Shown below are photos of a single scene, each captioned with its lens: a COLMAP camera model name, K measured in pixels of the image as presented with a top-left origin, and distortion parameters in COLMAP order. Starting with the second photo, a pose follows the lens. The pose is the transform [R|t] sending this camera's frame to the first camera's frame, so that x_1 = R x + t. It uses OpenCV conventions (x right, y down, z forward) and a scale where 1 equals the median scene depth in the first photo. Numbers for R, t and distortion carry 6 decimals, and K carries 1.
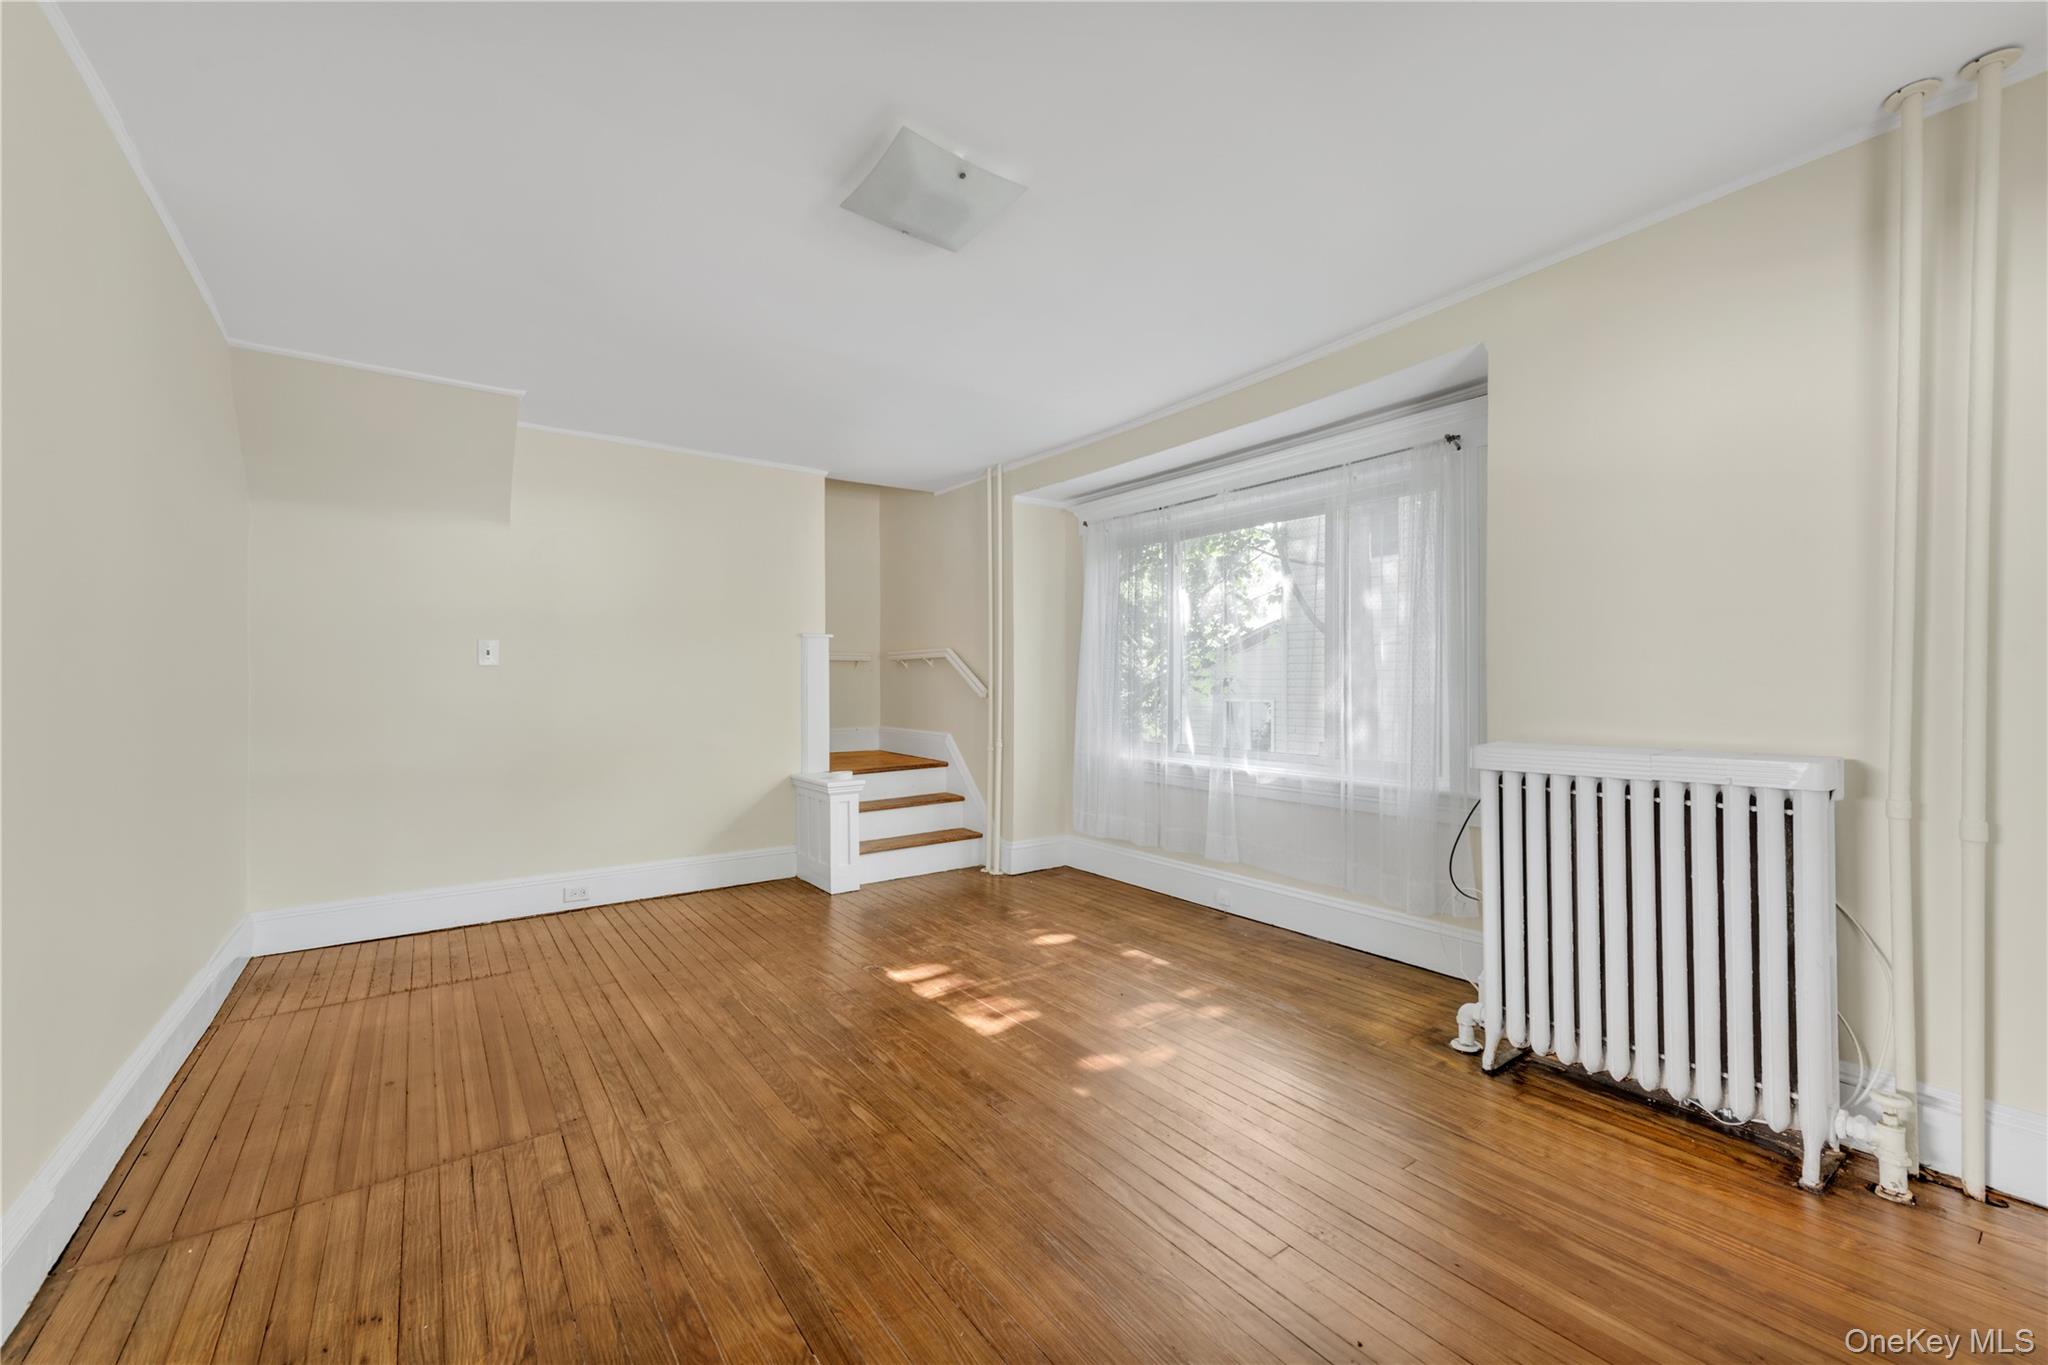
lens RADIAL K [[793.6, 0, 1031.8], [0, 793.6, 682.9], [0, 0, 1]] dist [0.003438, 0.000035]
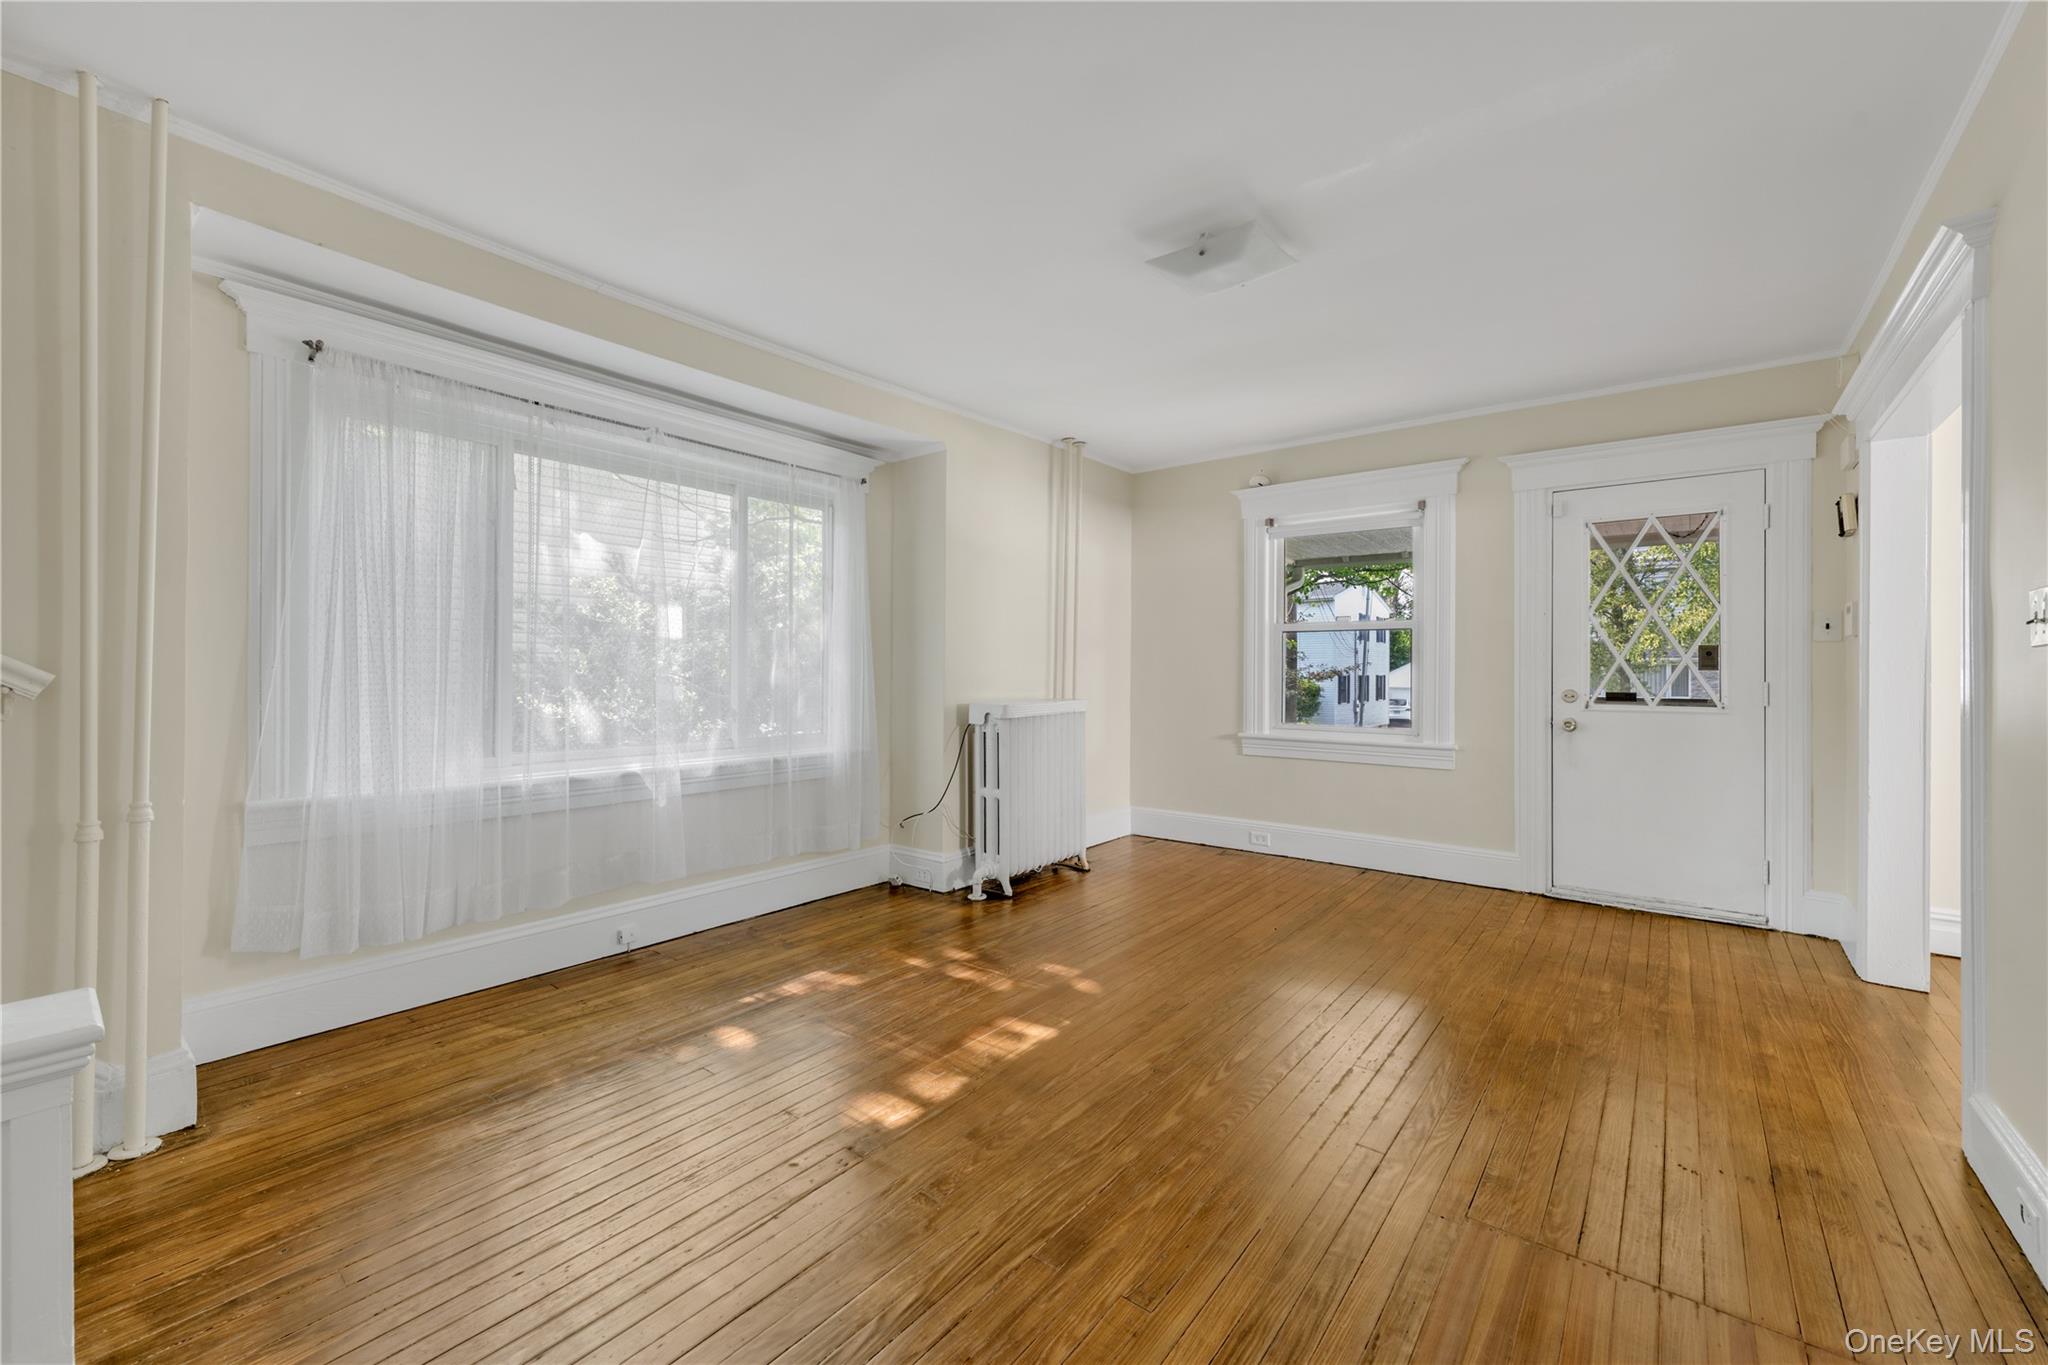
lens RADIAL K [[793.6, 0, 1028.1], [0, 793.6, 668.9], [0, 0, 1]] dist [0.003438, 0.000035]
pose [[-0.233665, 0.000397, 0.972317, -0.715252], [-0.002655, 0.999996, -0.001046, 0.005678], [-0.972314, -0.002826, -0.233663, 0.911312]]
